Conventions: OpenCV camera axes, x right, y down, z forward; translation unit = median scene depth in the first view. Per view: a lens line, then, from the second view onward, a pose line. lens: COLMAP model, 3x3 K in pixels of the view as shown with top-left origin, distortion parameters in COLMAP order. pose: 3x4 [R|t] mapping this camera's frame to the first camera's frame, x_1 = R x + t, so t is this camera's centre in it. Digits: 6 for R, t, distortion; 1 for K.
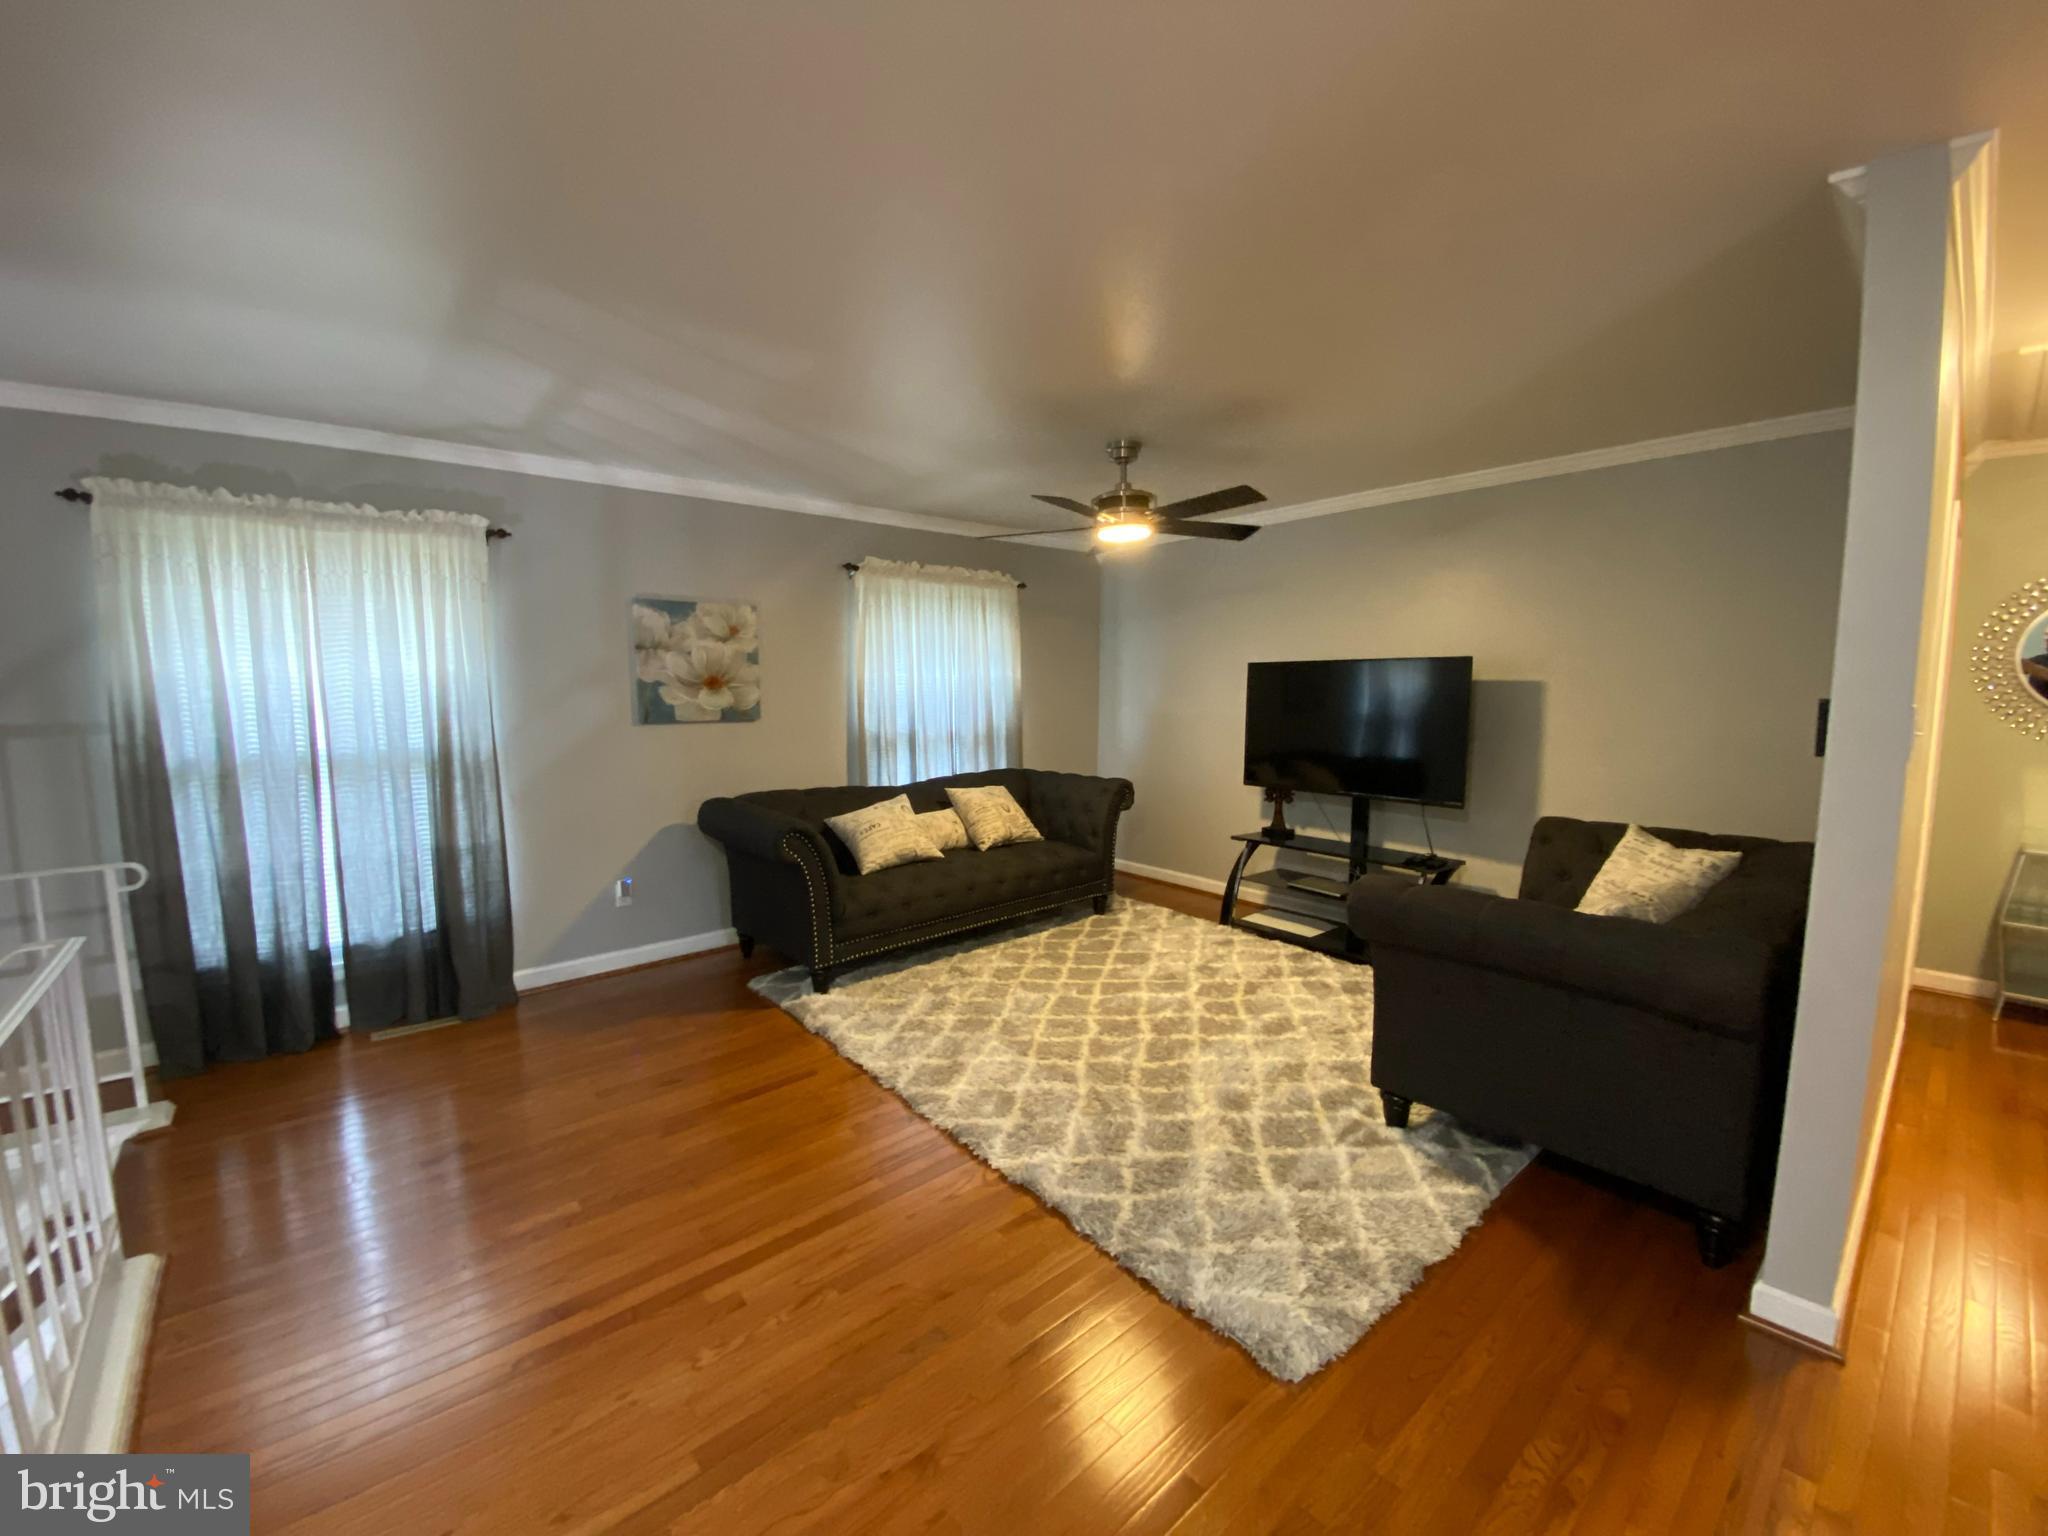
lens RADIAL K [[835.3, 0, 1024.0], [0, 835.3, 768.0], [0, 0, 1]] dist [-0.000644, -0.009370]
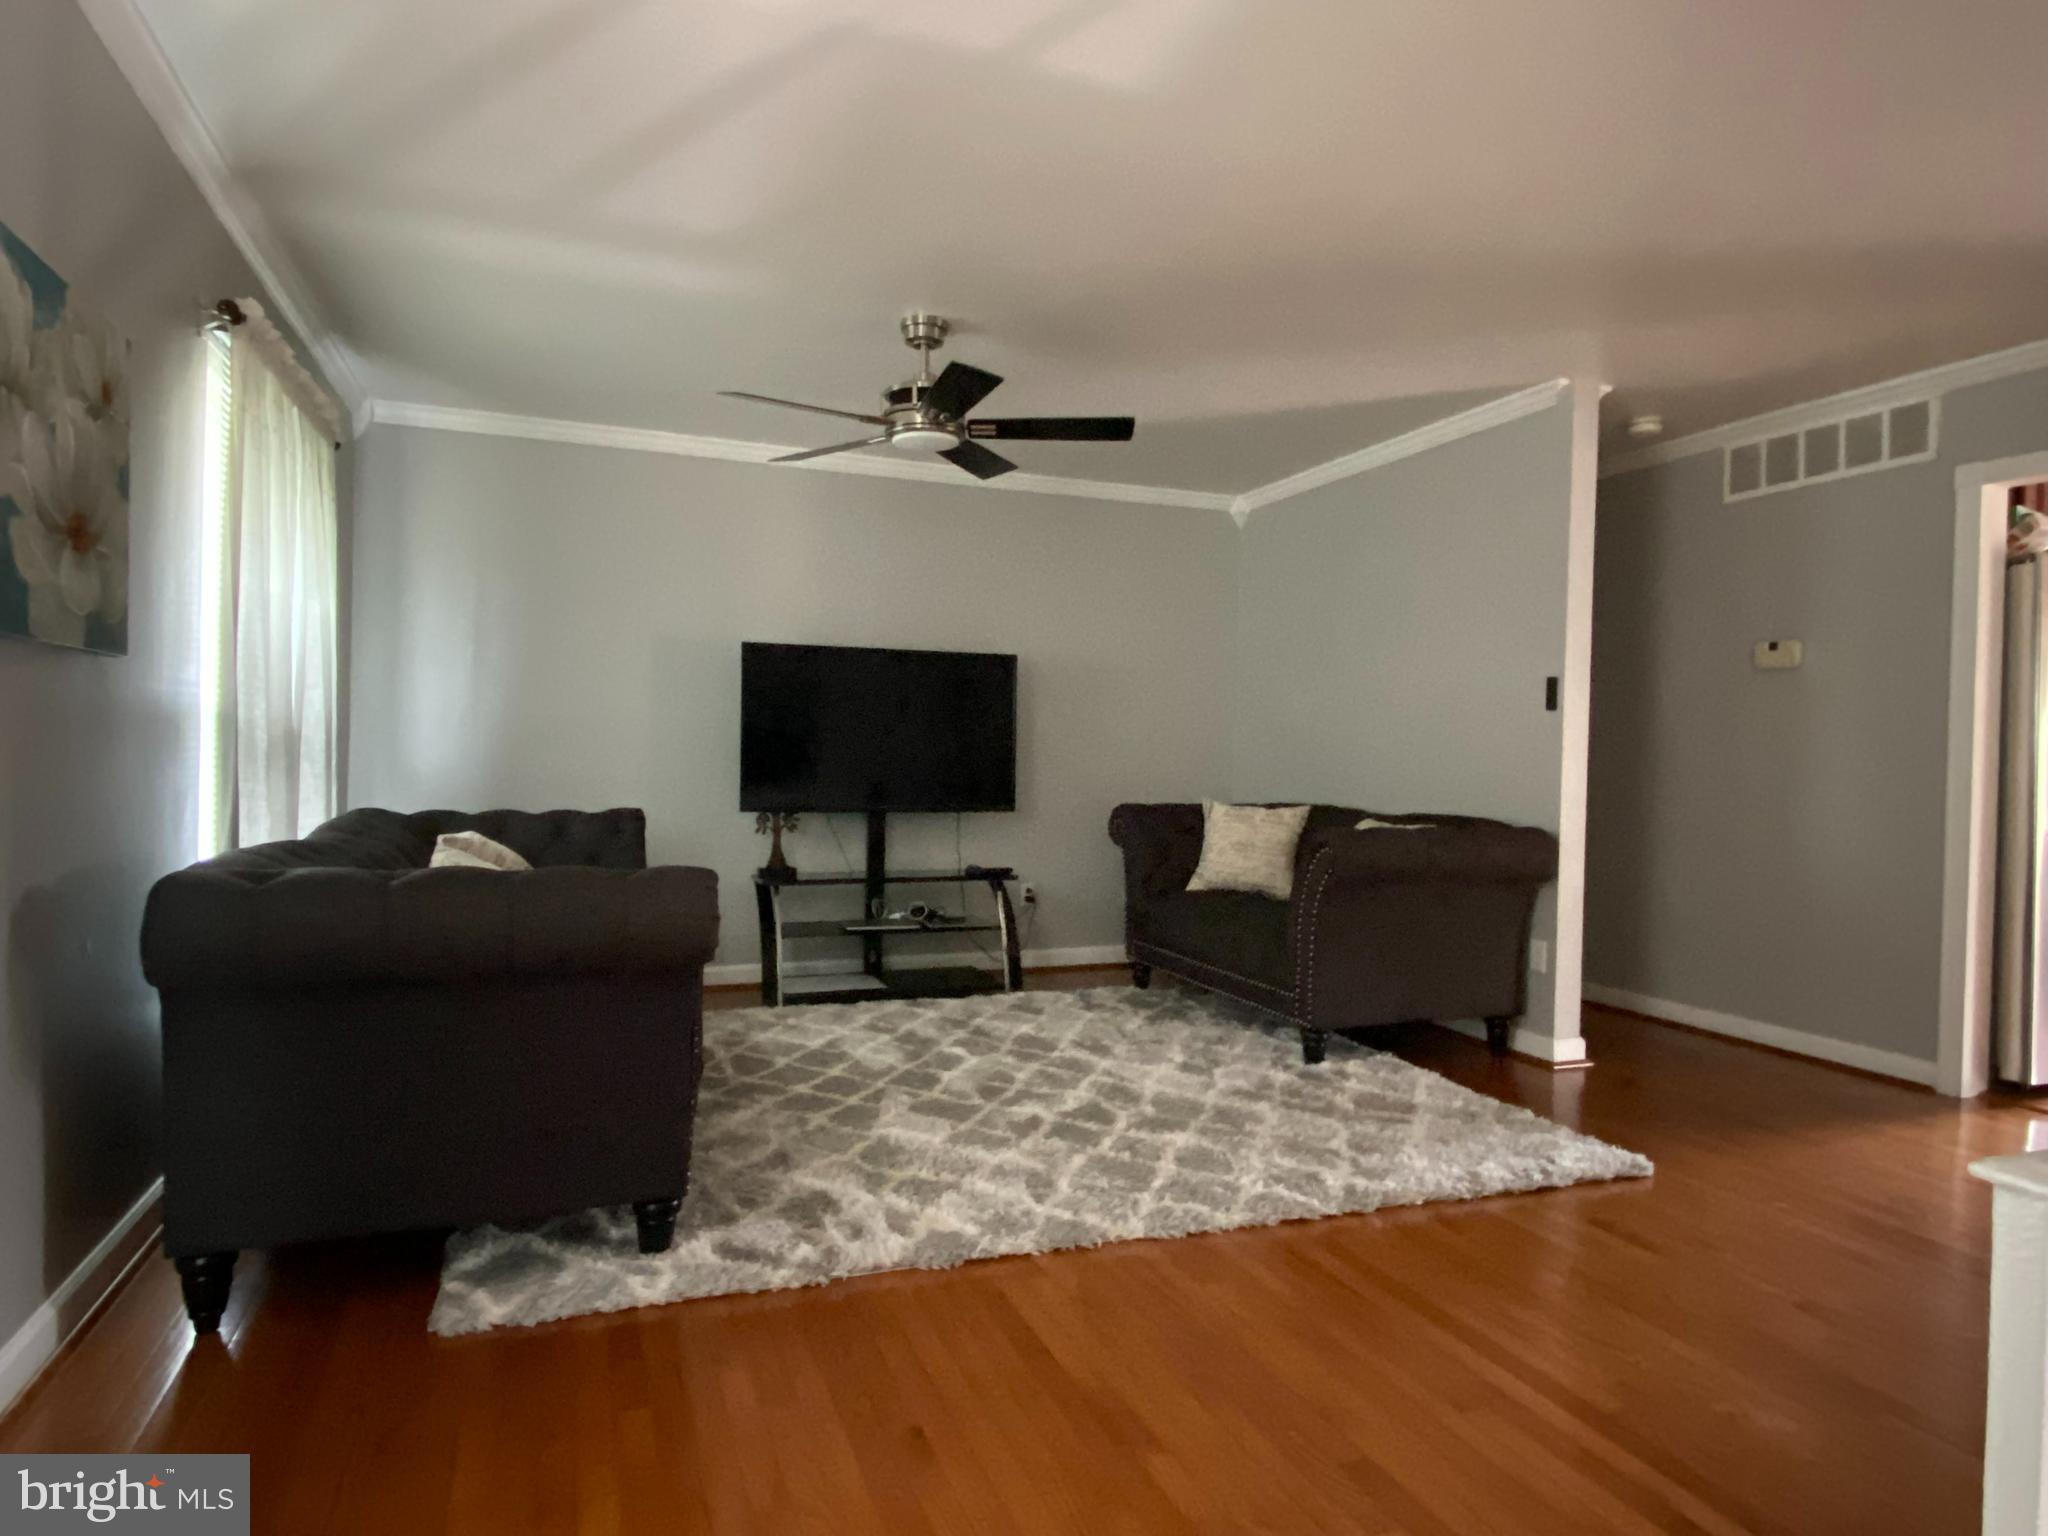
lens RADIAL K [[1173.9, 0, 1024.0], [0, 1173.9, 768.0], [0, 0, 1]] dist [-0.000756, -0.000080]
pose [[0.307762, -0.011636, 0.951392, -0.772760], [0.080778, 0.996635, -0.013942, 0.021745], [-0.948028, 0.081143, 0.307666, 0.568638]]
